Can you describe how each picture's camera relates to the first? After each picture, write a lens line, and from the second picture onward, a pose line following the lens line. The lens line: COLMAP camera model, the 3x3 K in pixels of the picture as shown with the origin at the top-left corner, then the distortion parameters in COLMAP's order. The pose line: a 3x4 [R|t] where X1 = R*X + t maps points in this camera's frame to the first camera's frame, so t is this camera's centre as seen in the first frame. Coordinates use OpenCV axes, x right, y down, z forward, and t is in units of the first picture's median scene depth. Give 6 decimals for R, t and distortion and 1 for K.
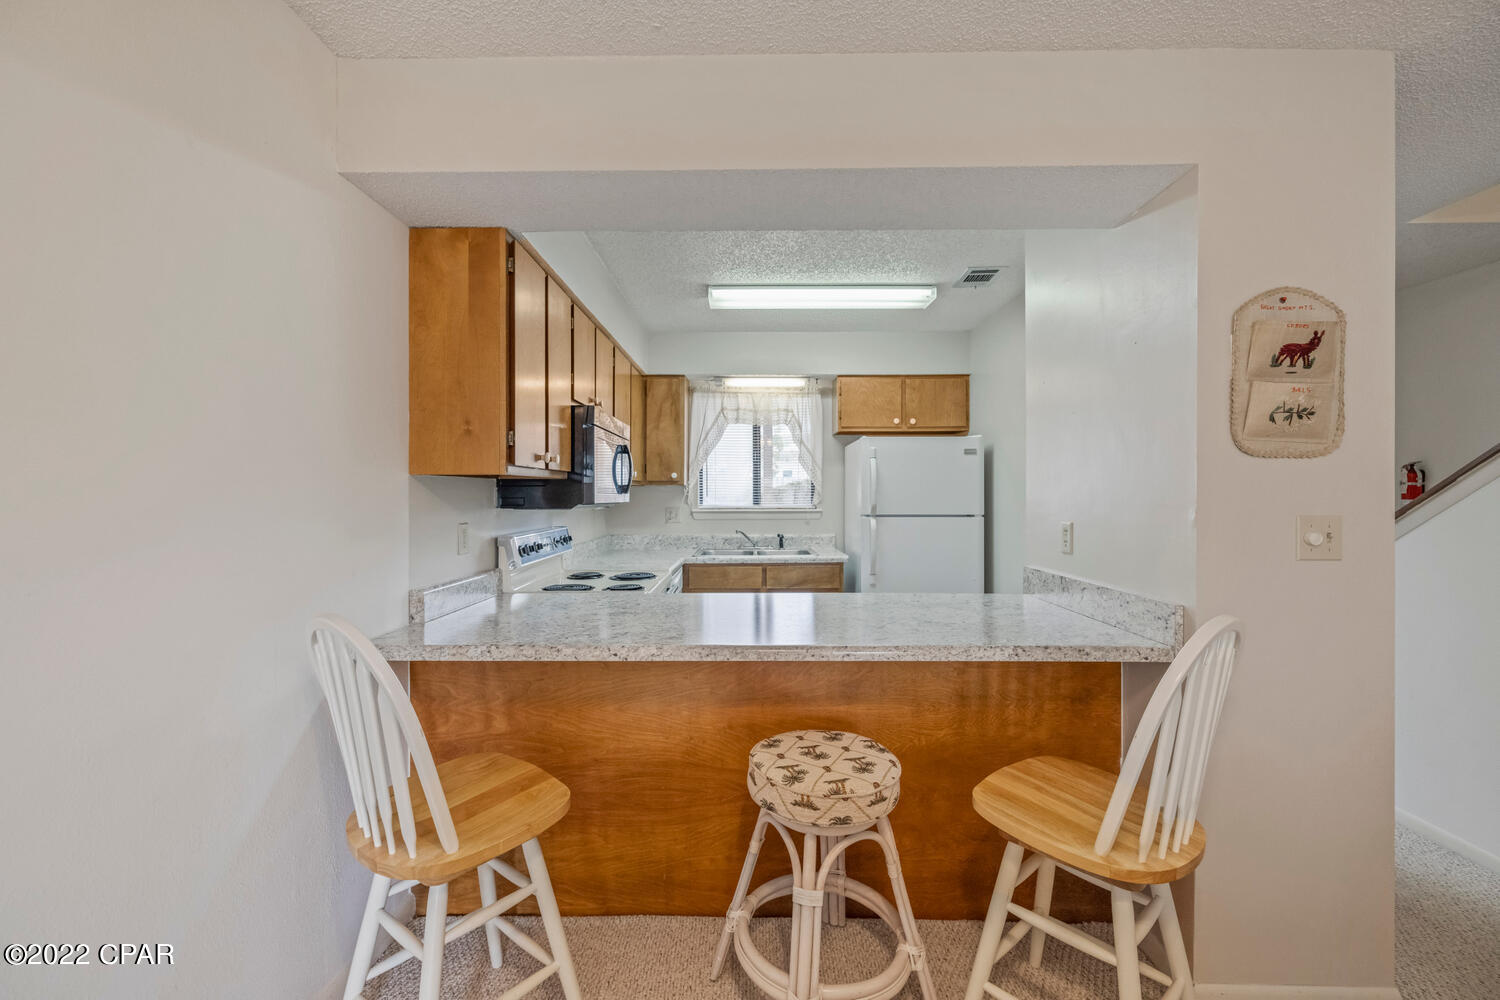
lens RADIAL K [[624.8, 0, 745.2], [0, 624.8, 497.6], [0, 0, 1]] dist [-0.001859, -0.000089]
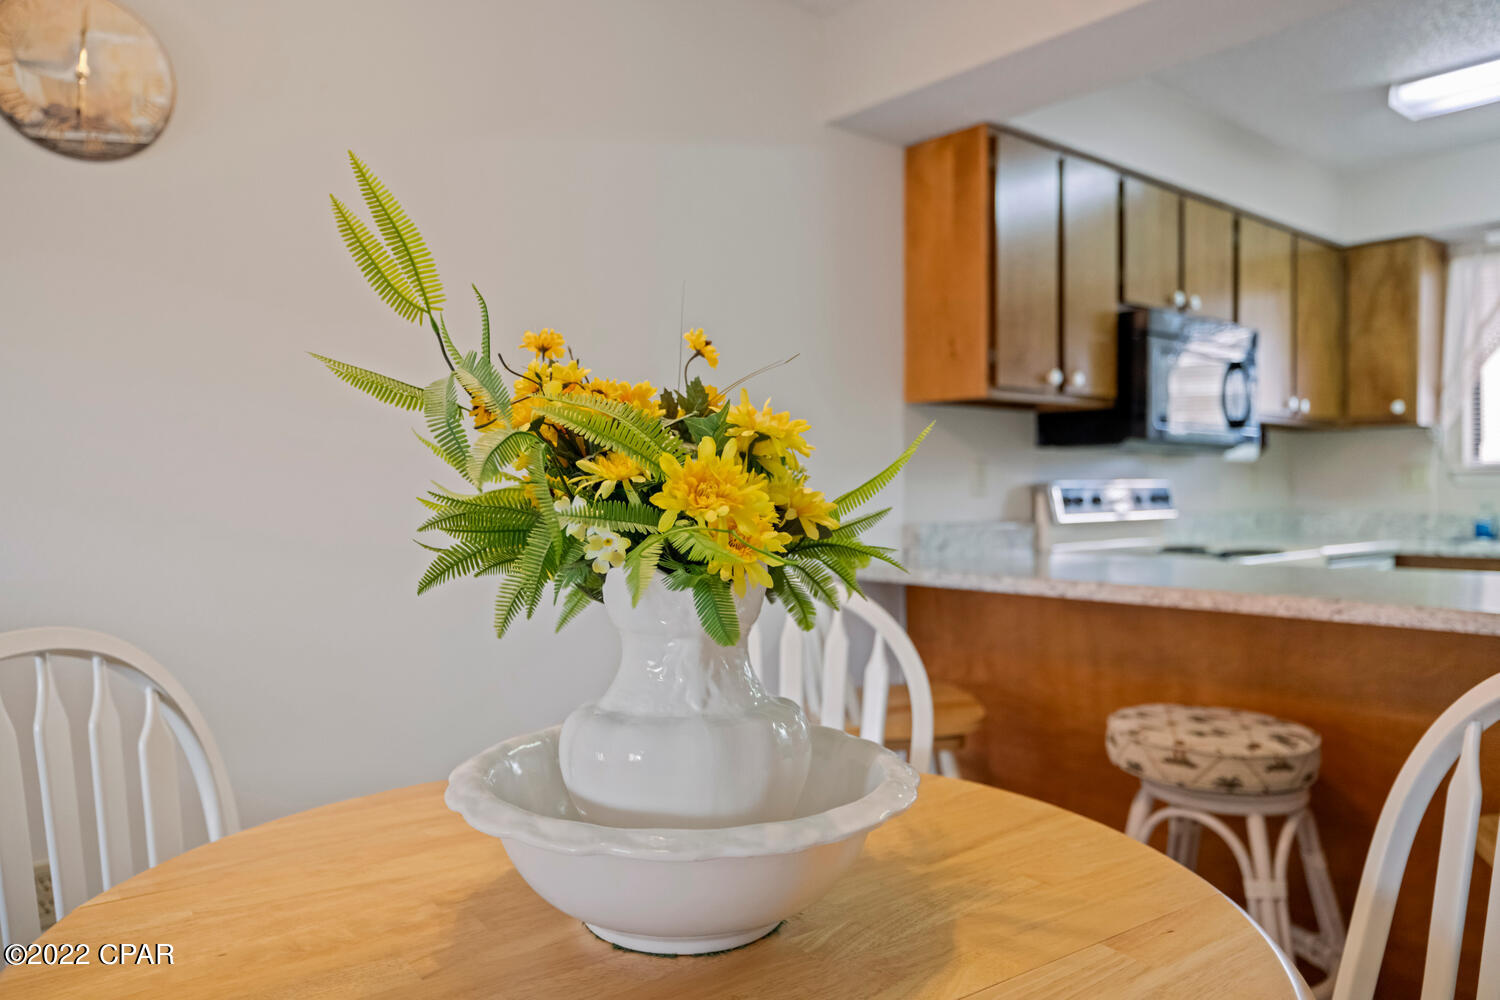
lens RADIAL K [[1025.0, 0, 768.0], [0, 1025.0, 489.6], [0, 0, 1]] dist [0.014981, 0.000880]
pose [[0.648246, 0.002911, -0.761425, 0.252074], [-0.003593, 0.999993, 0.000764, 0.045438], [0.761423, 0.002240, 0.648252, -0.091692]]
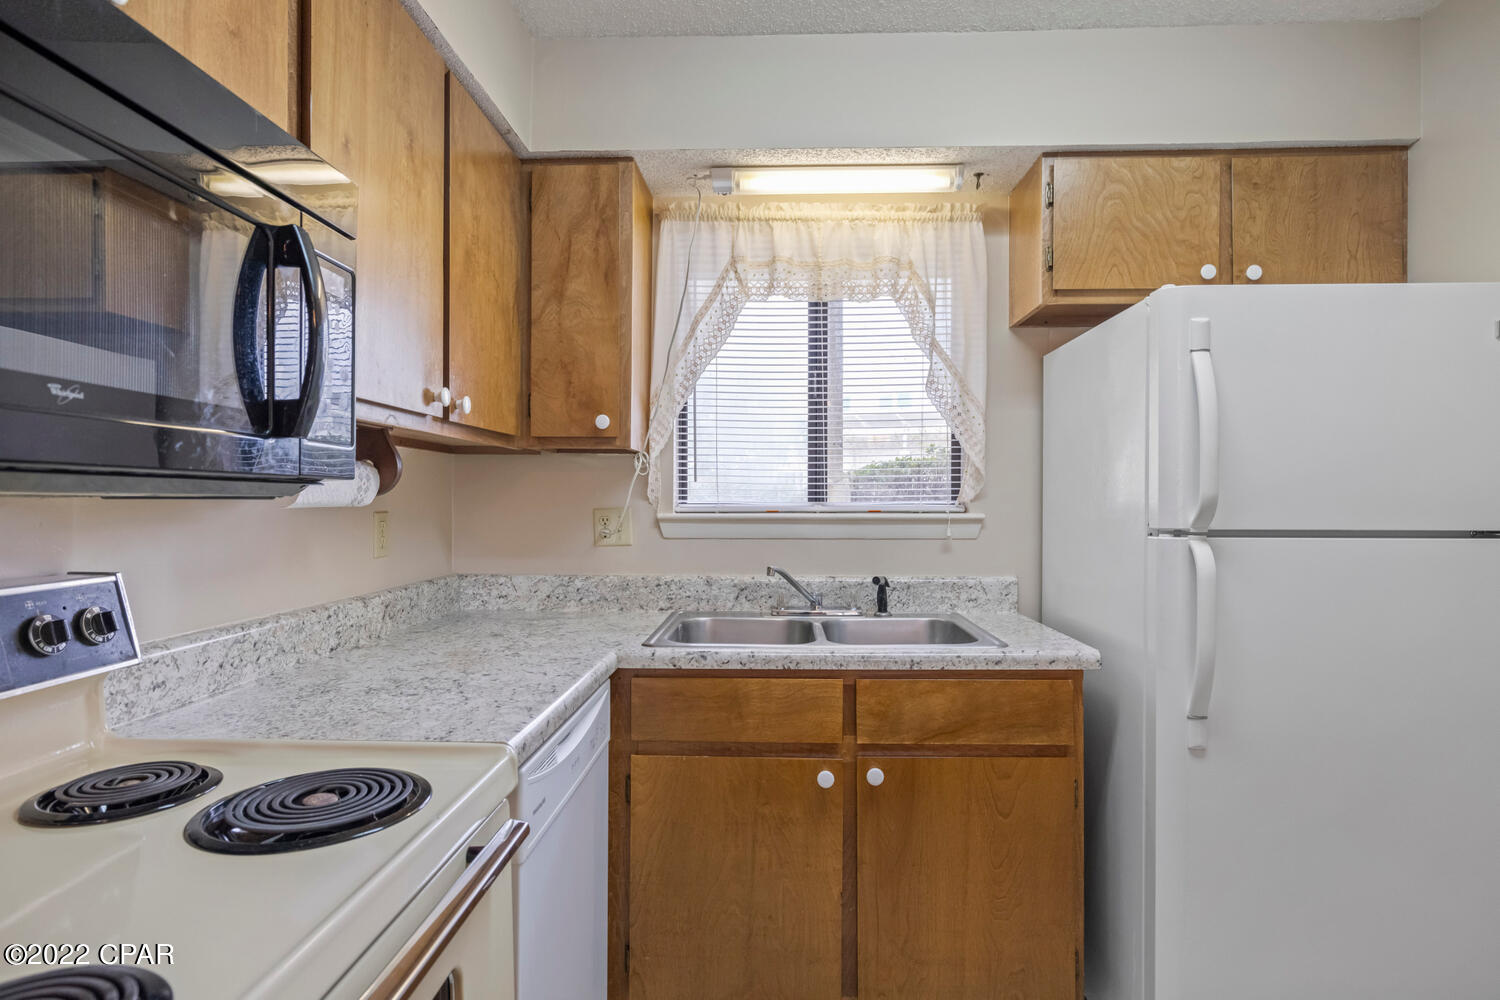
lens RADIAL K [[804.3, 0, 759.3], [0, 804.3, 504.2], [0, 0, 1]] dist [-0.005055, 0.001590]
pose [[0.999797, 0.004090, -0.019710, -0.010131], [-0.004031, 0.999987, 0.003032, 0.012546], [0.019722, -0.002952, 0.999801, 0.534343]]
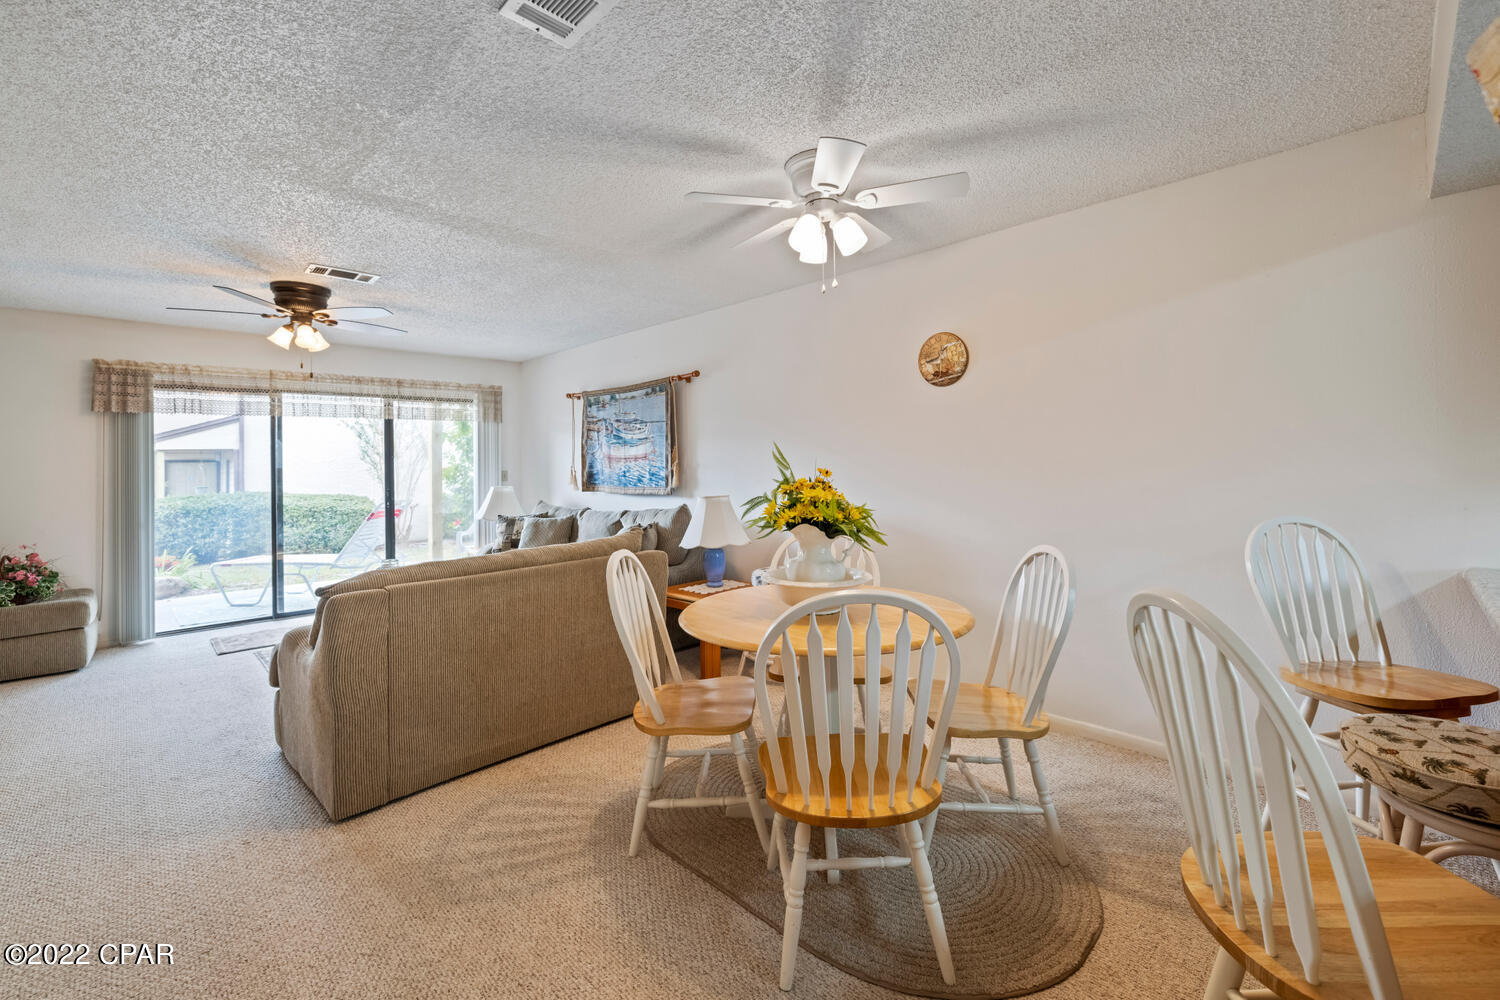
lens RADIAL K [[624.8, 0, 729.8], [0, 624.8, 457.9], [0, 0, 1]] dist [-0.001859, -0.000089]
pose [[-0.713956, 0.004281, -0.700177, 0.504067], [0.011504, 0.999918, -0.005616, 0.003595], [0.700096, -0.012065, -0.713947, 0.351532]]
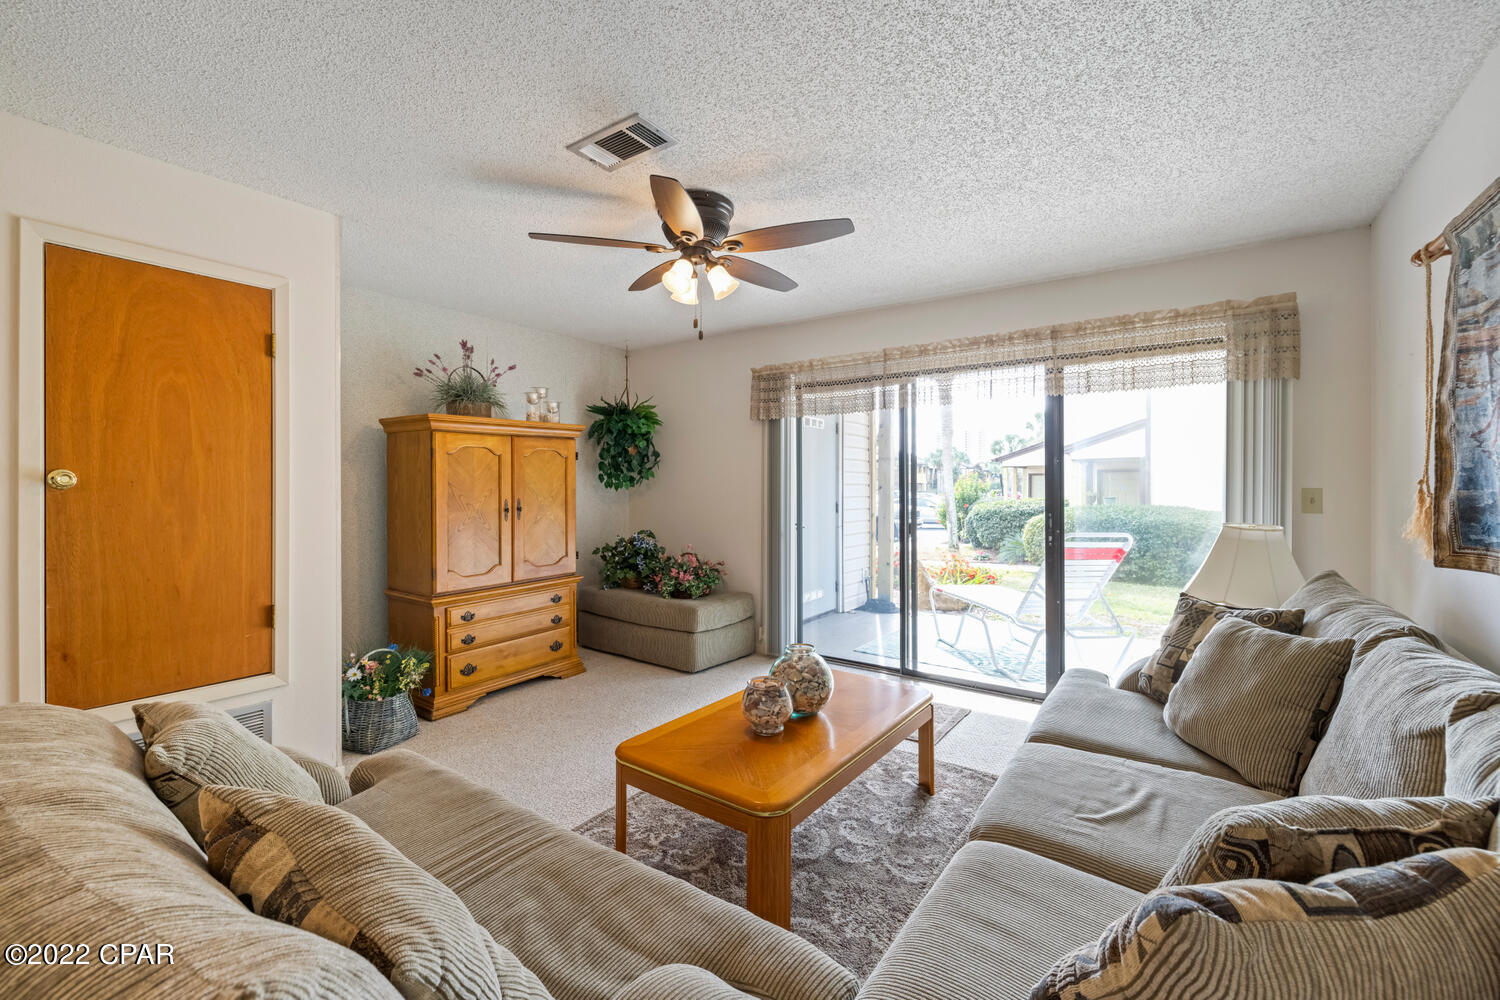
lens RADIAL K [[624.8, 0, 758.3], [0, 624.8, 481.2], [0, 0, 1]] dist [-0.001859, -0.000089]
pose [[-0.826698, 0.001699, 0.562643, -0.103740], [0.004080, 0.999987, 0.002976, 0.008790], [-0.562631, 0.004756, -0.826695, -0.291024]]
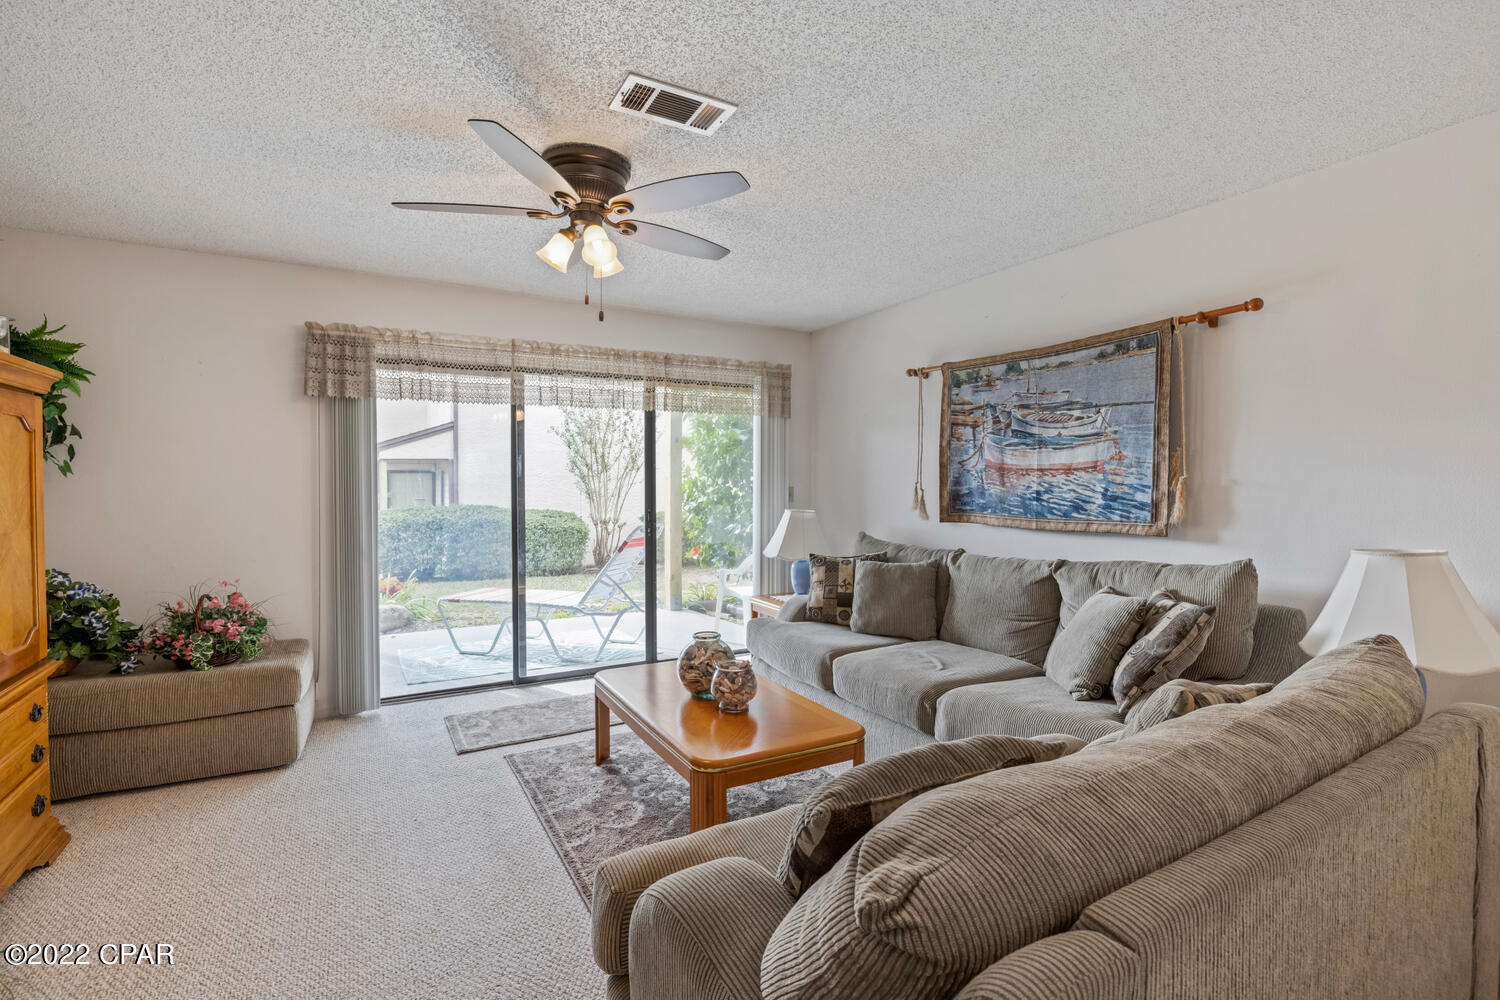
lens RADIAL K [[679.4, 0, 745.3], [0, 679.4, 500.3], [0, 0, 1]] dist [-0.014174, 0.001235]
pose [[-0.864321, 0.012256, -0.502790, 0.486349], [-0.002962, 0.999562, 0.029457, 0.009375], [0.502931, 0.026949, -0.863906, -0.186791]]
